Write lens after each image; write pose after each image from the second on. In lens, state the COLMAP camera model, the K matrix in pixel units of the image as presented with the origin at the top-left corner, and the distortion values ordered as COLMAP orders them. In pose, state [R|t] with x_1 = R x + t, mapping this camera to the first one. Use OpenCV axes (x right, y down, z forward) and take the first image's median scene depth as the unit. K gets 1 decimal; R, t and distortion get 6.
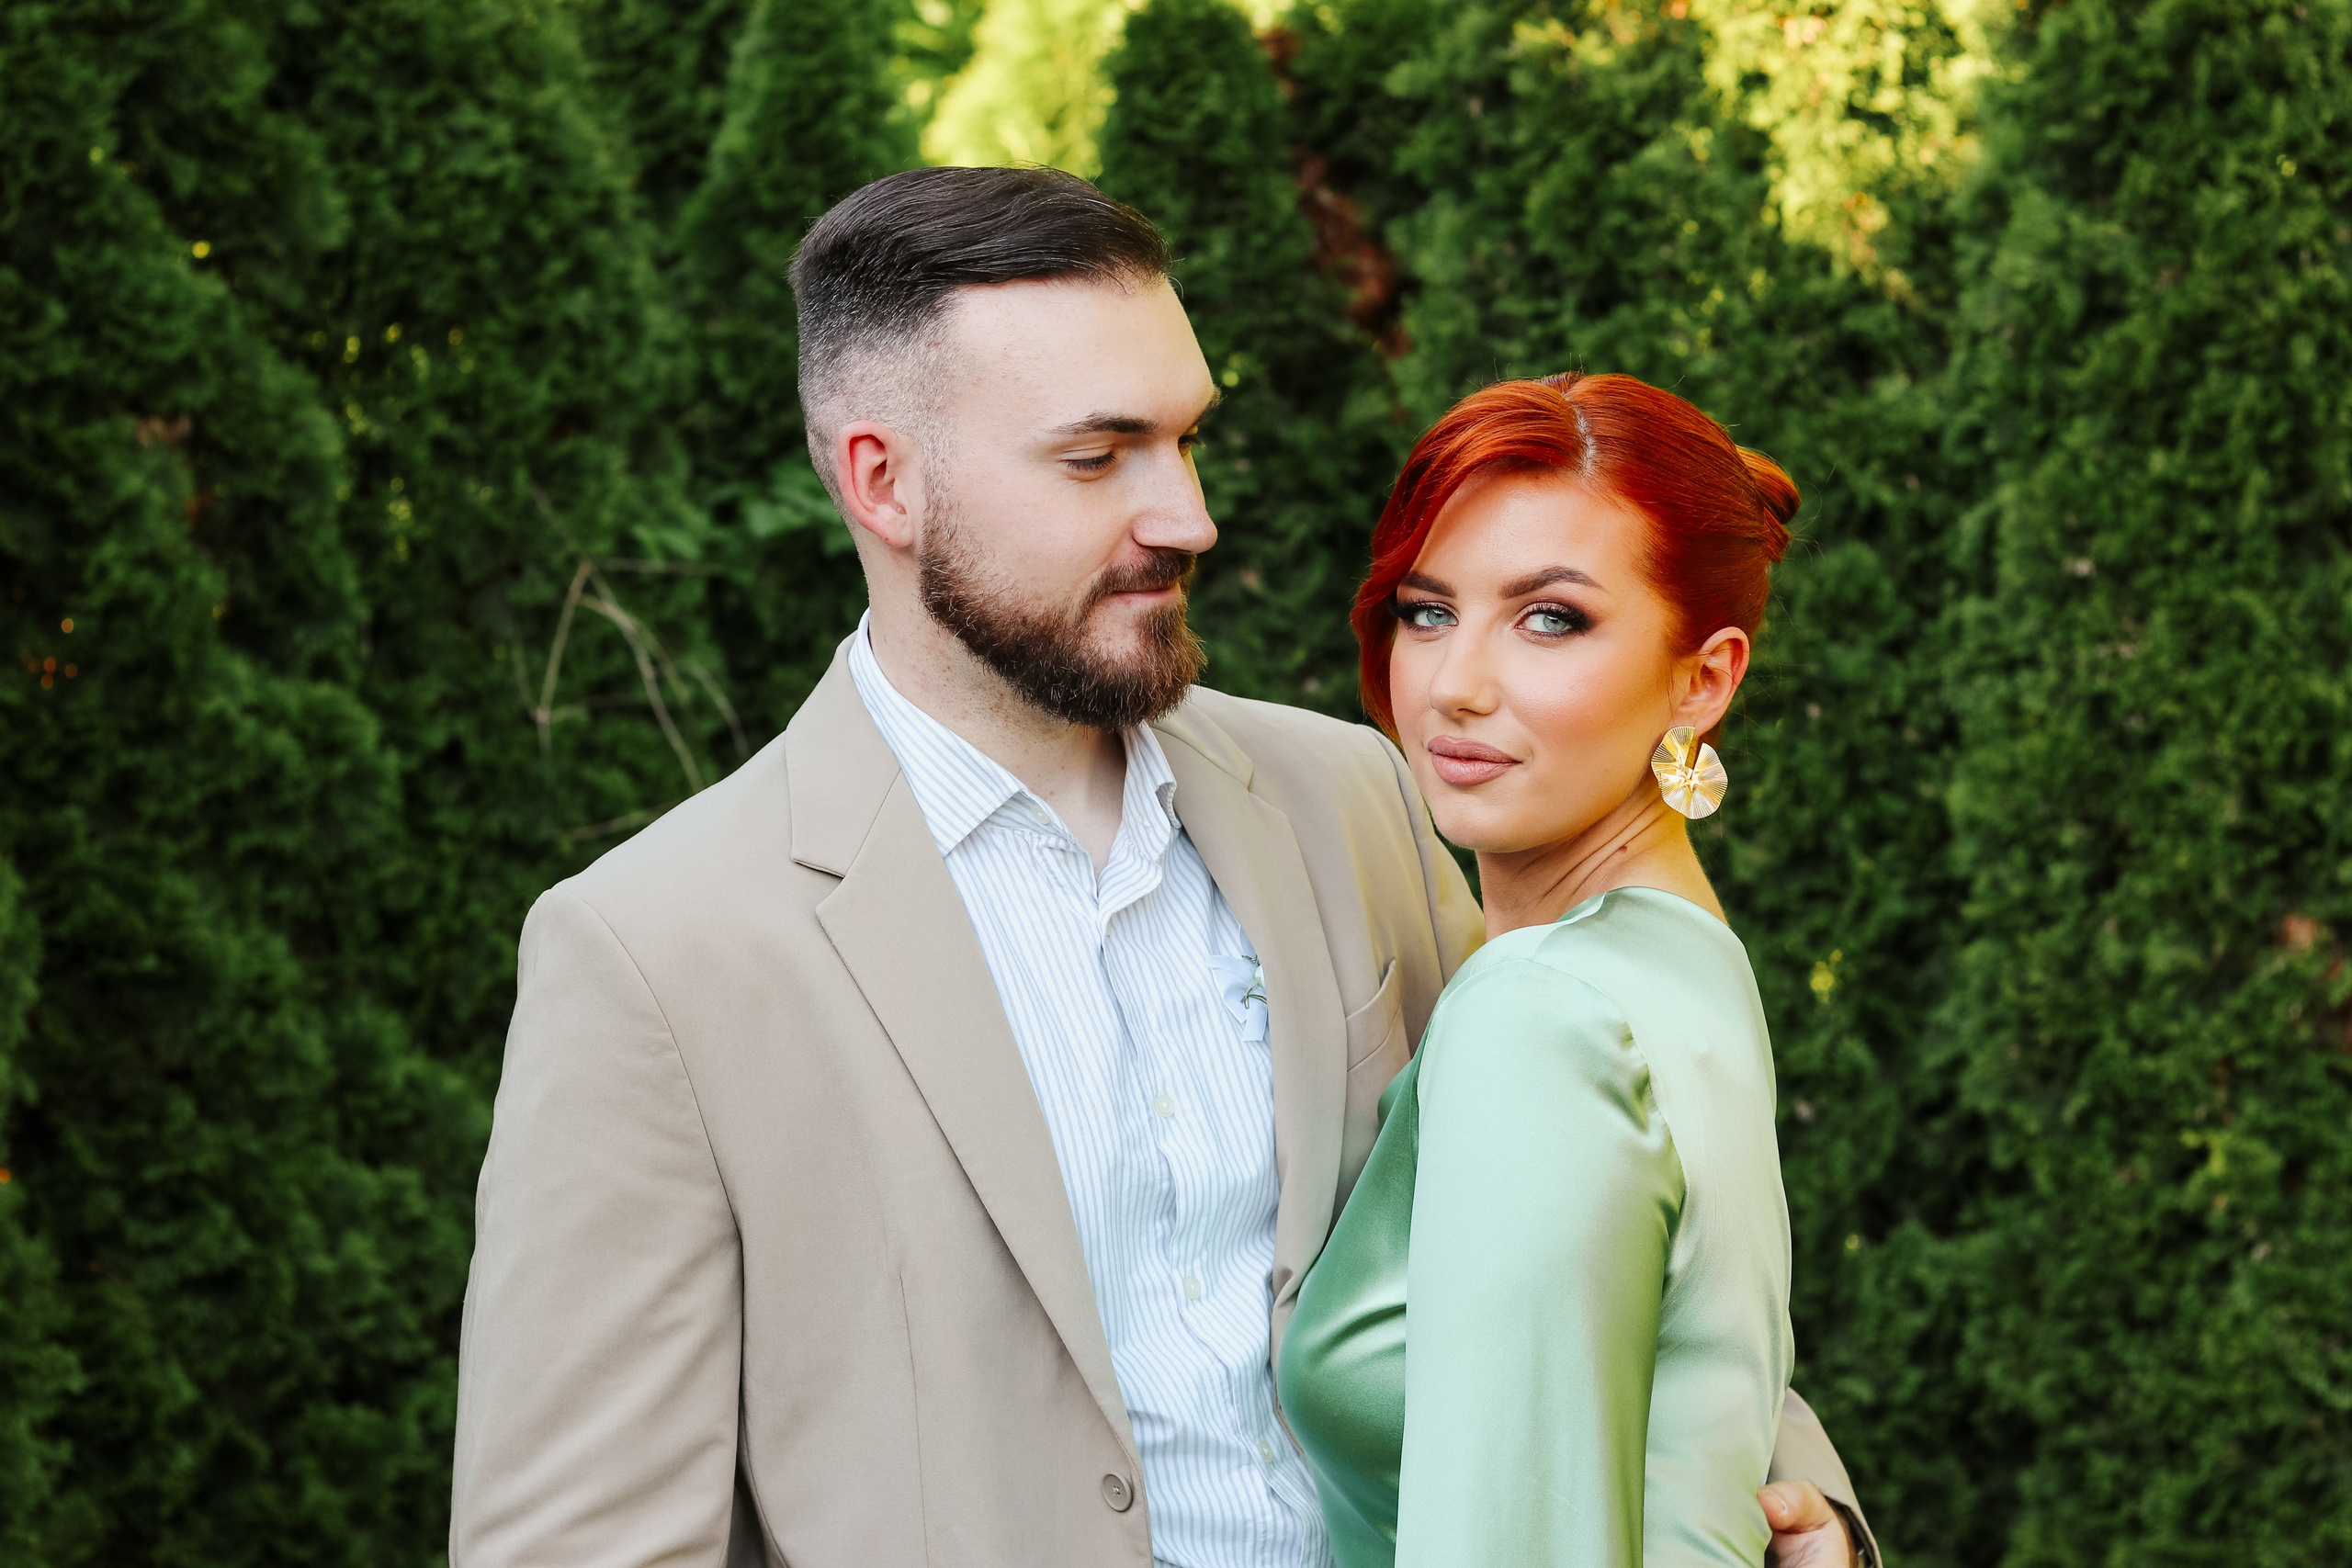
lens RADIAL K [[5283.1, 0, 1151.7], [0, 5283.1, 783.0], [0, 0, 1]] dist [-0.079991, -0.219858]
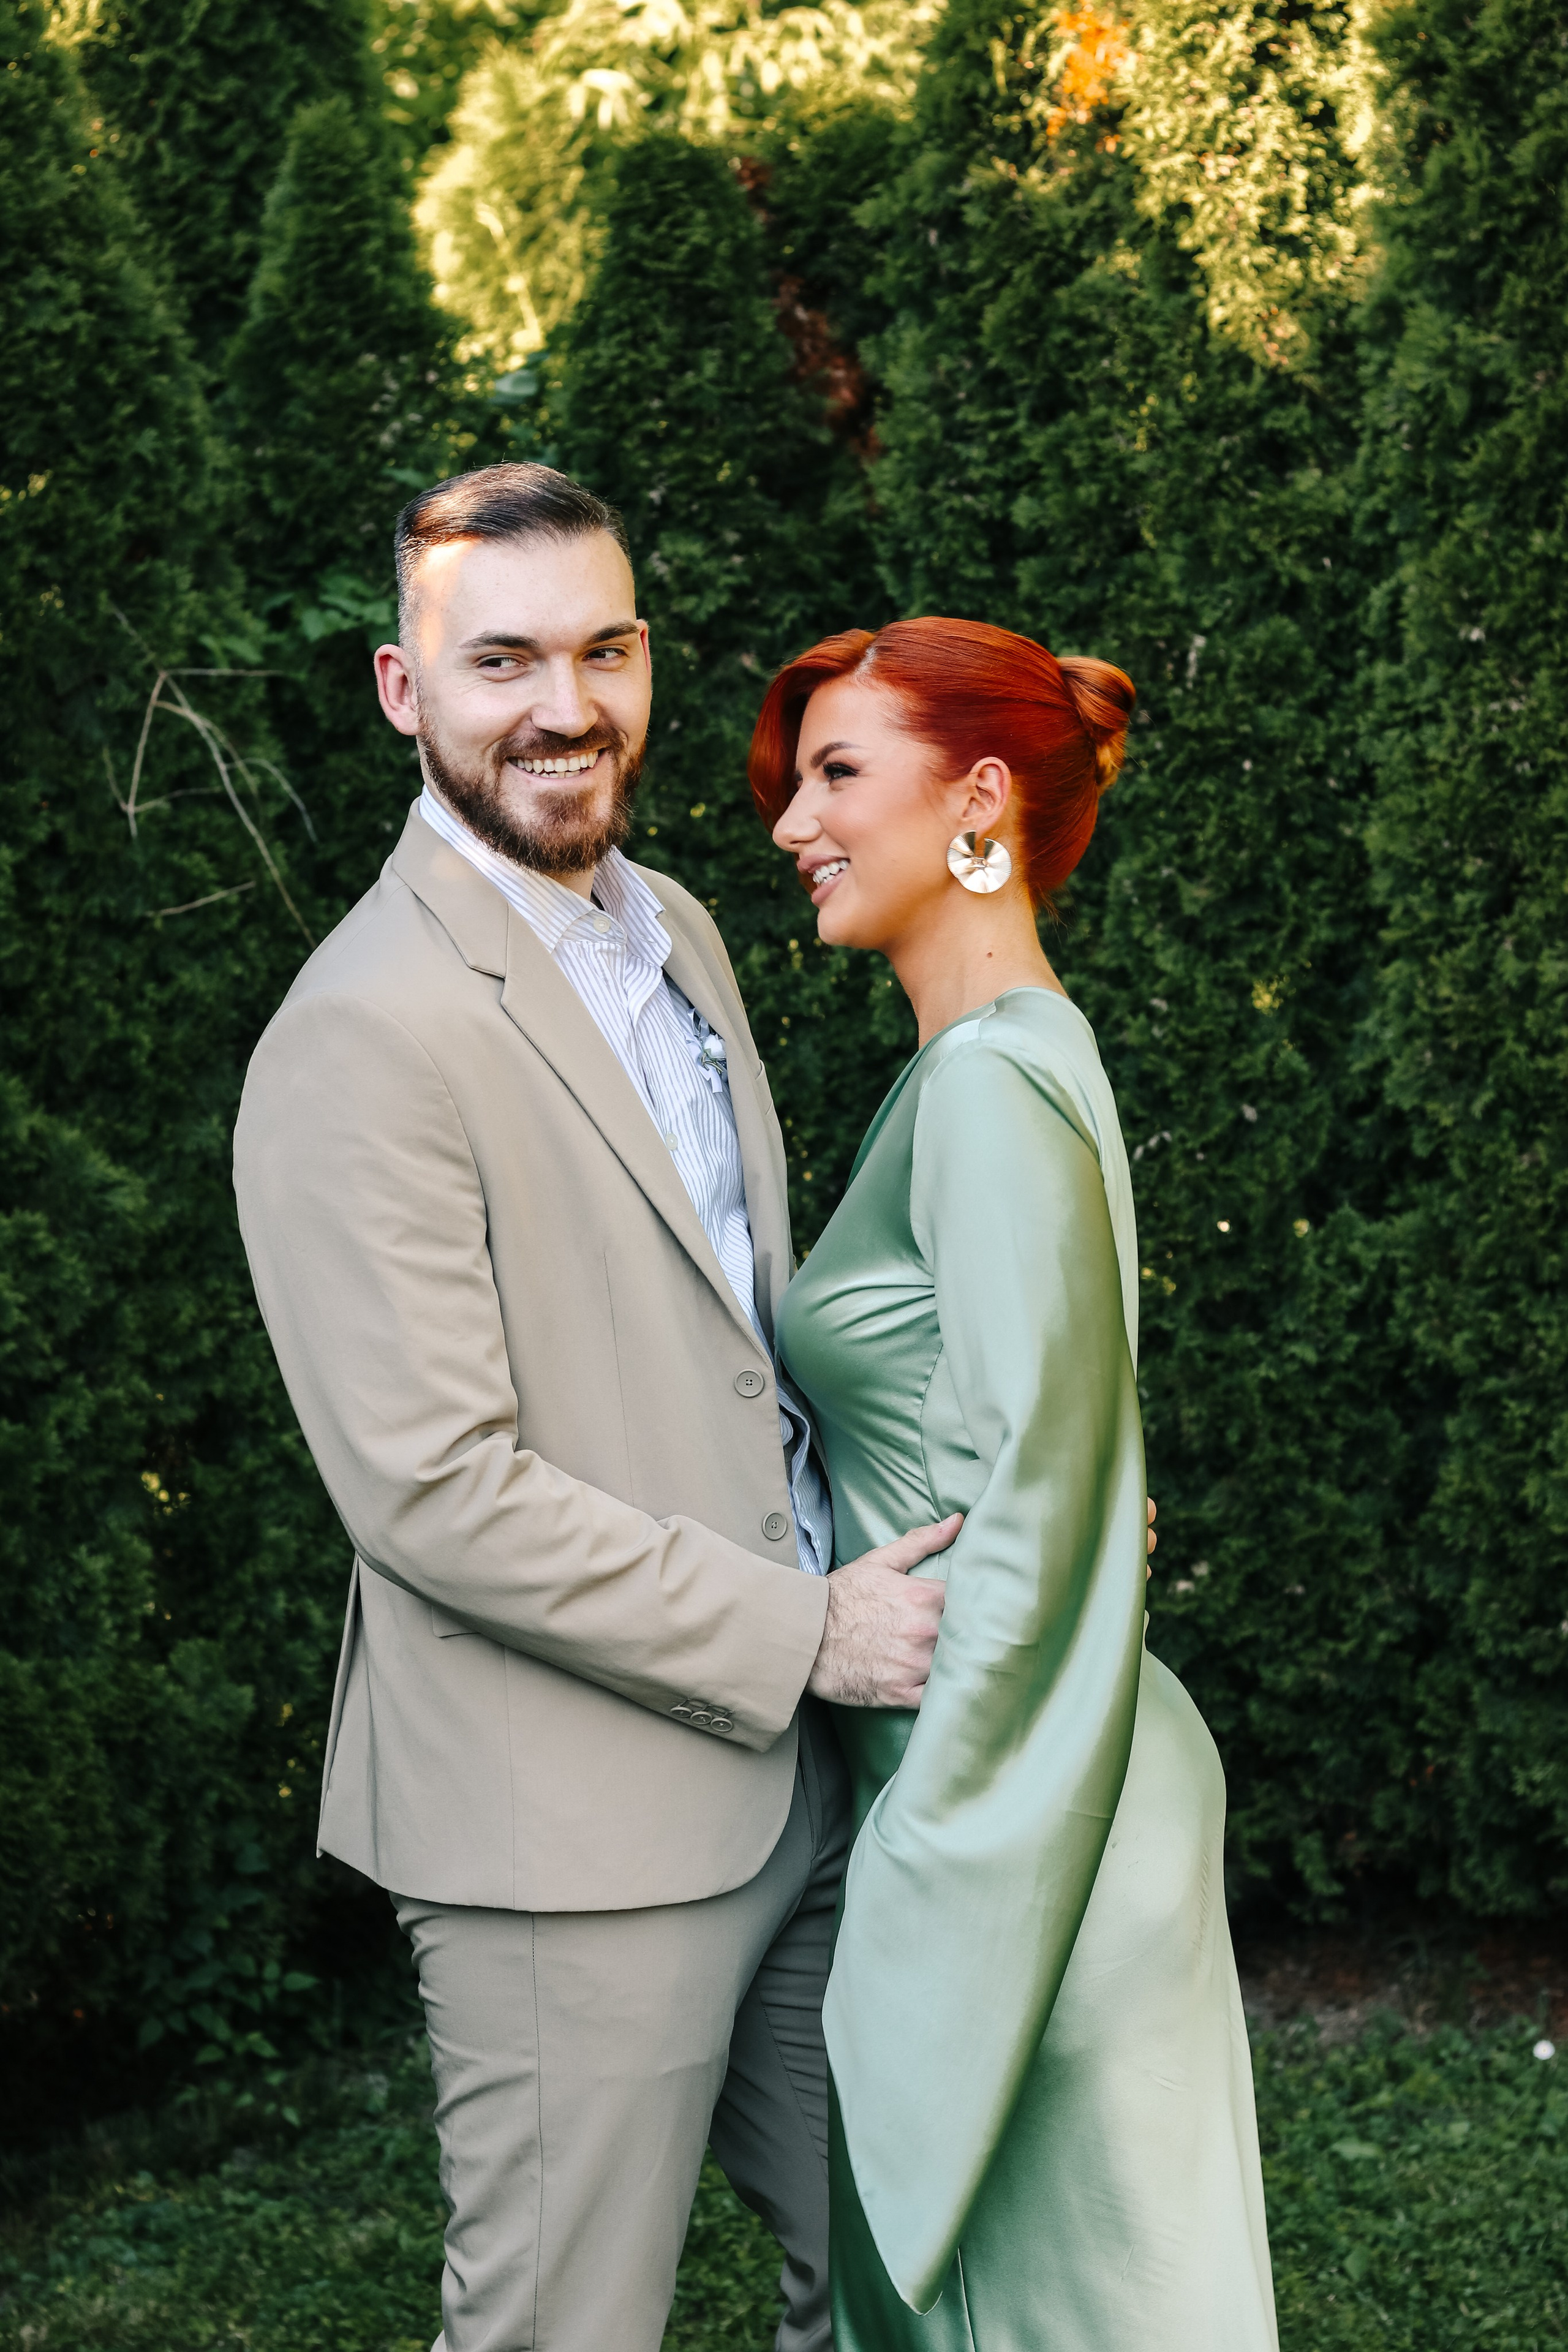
lens RADIAL K [[5272.2, 0, 785.0], [0, 5272.2, 1181.7], [0, 0, 1]] dist [-0.082516, -0.214198]
pose [[0.998802, -0.039198, 0.029305, -0.011770], [0.036897, 0.996477, 0.075309, -0.013185], [-0.032154, -0.074137, 0.996730, -0.142319]]
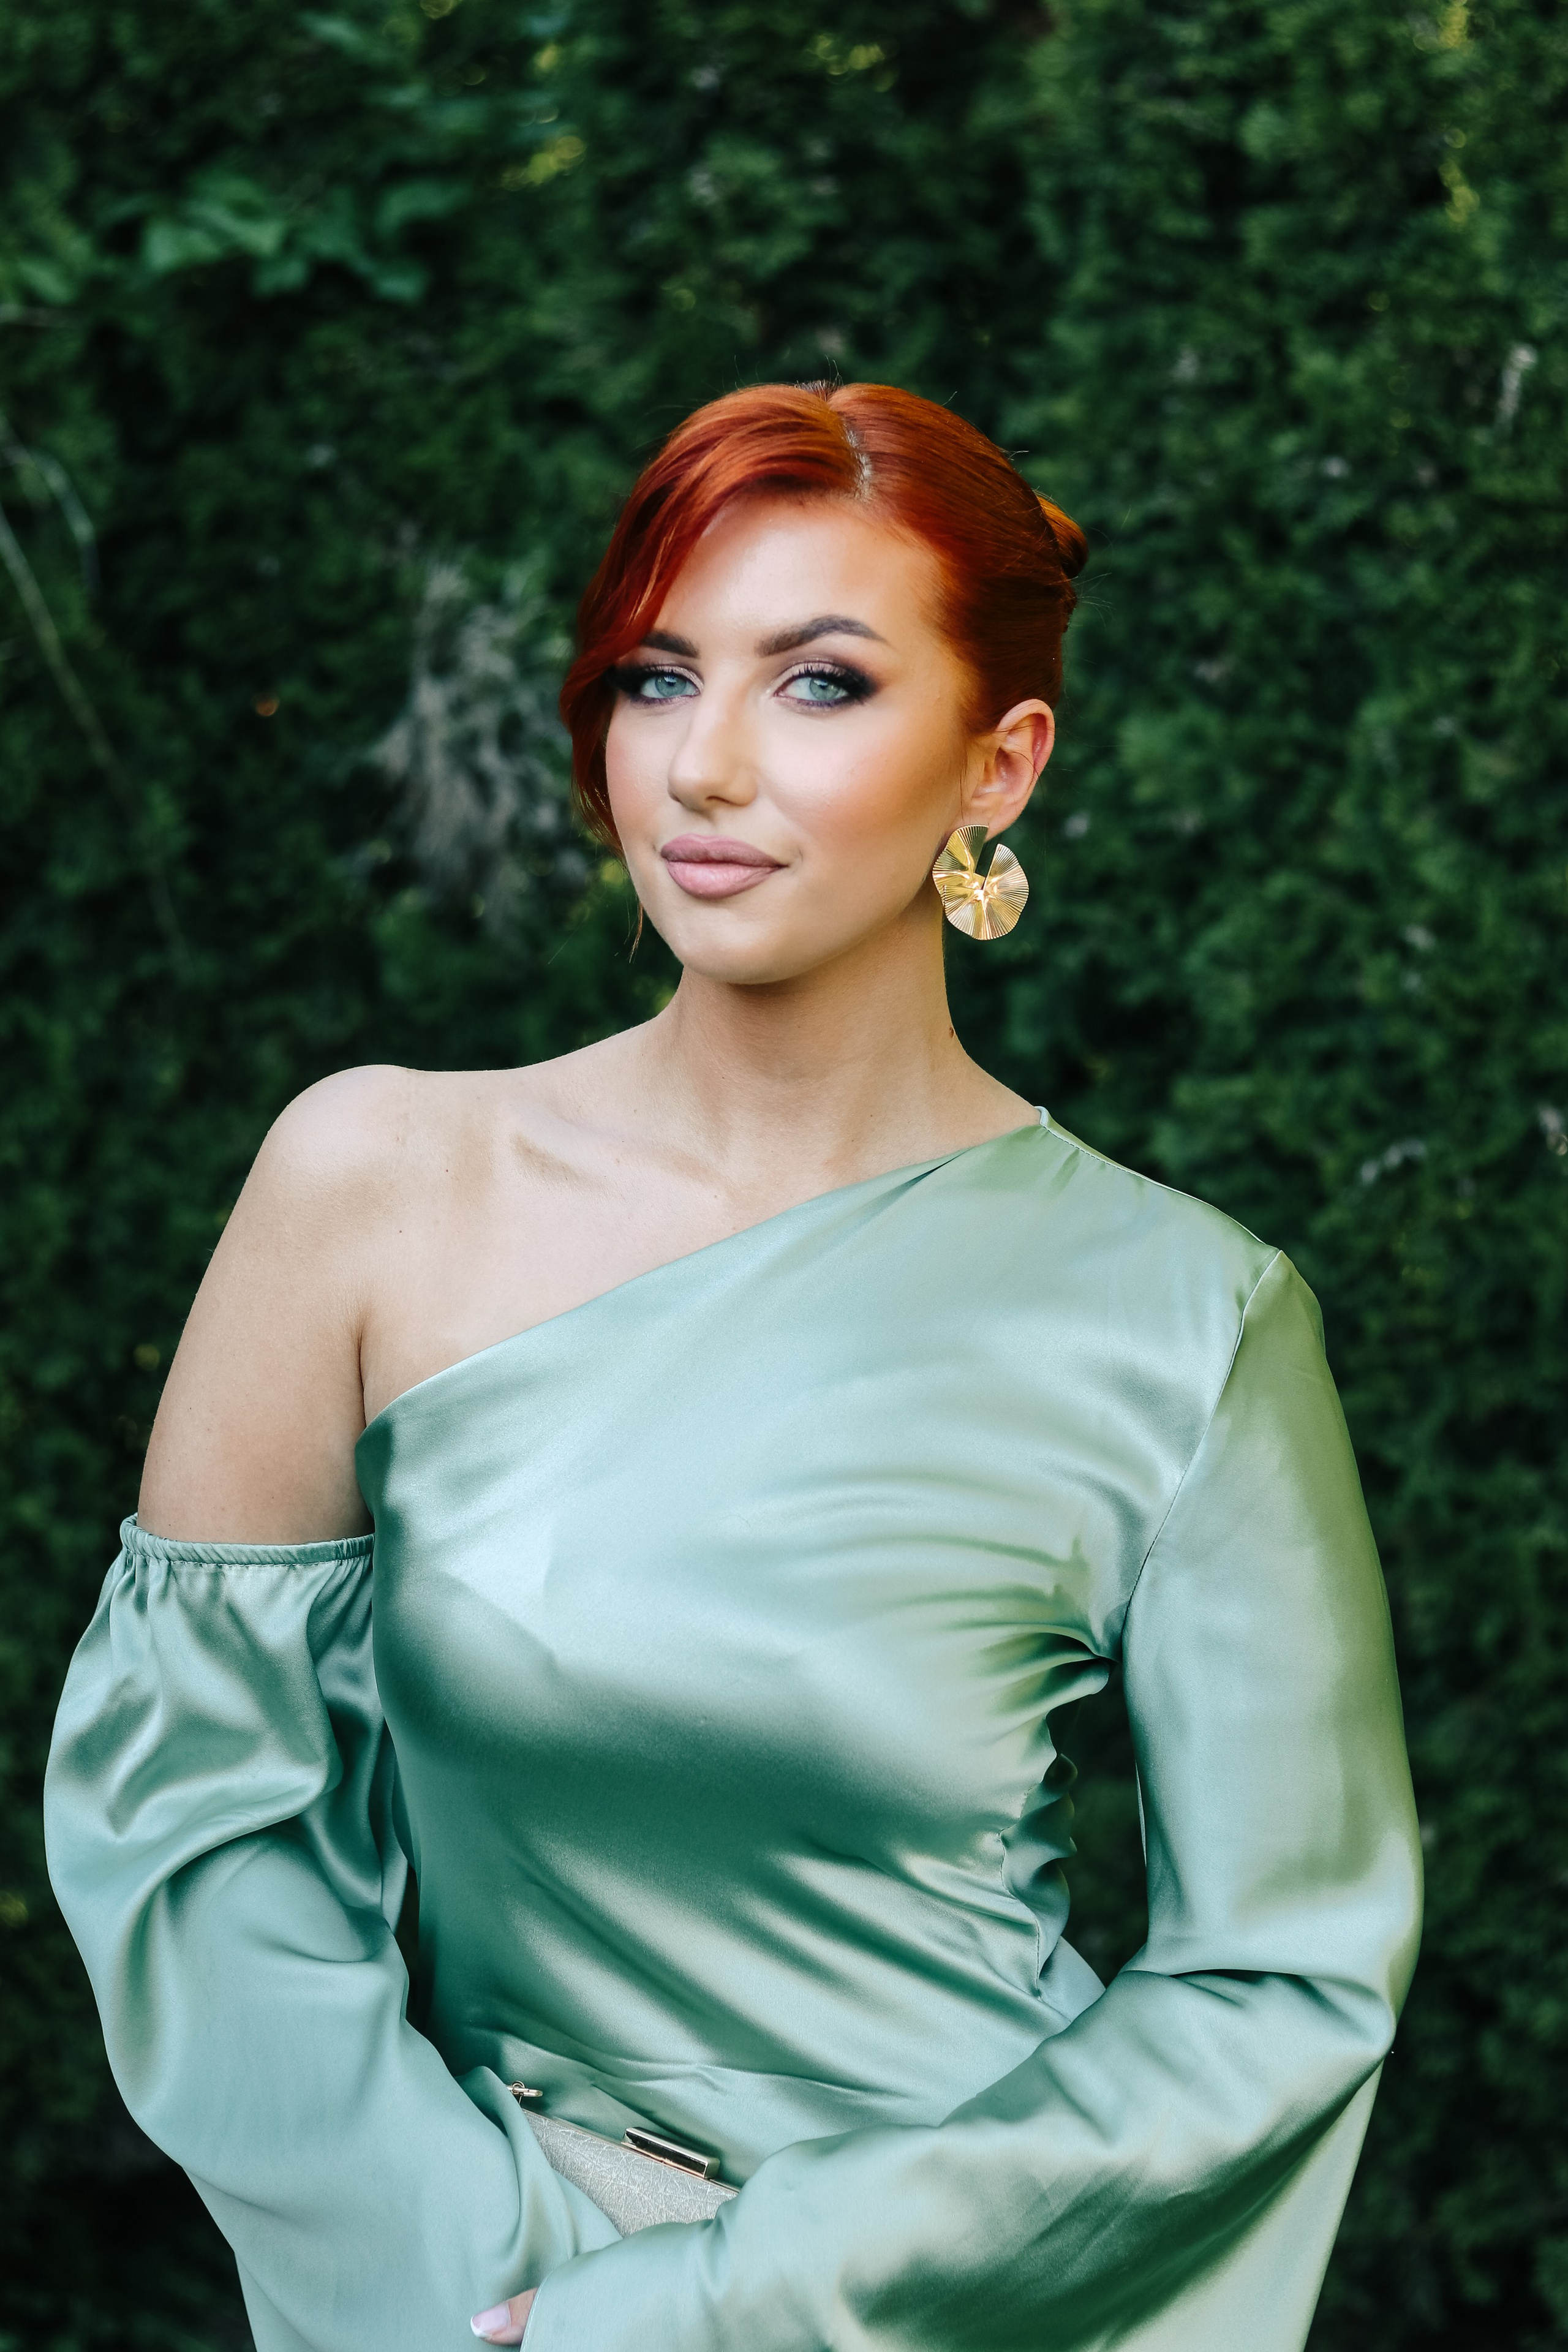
lens RADIAL K [[5322.6, 0, 718.8], [0, 5322.6, 1086.8], [0, 0, 1]] dist [-0.050565, -0.351482]
pose [[0.998429, 0.028895, -0.048013, 0.045137], [-0.022968, 0.992544, 0.119704, -0.026196], [0.051114, -0.118413, 0.991648, 0.278769]]
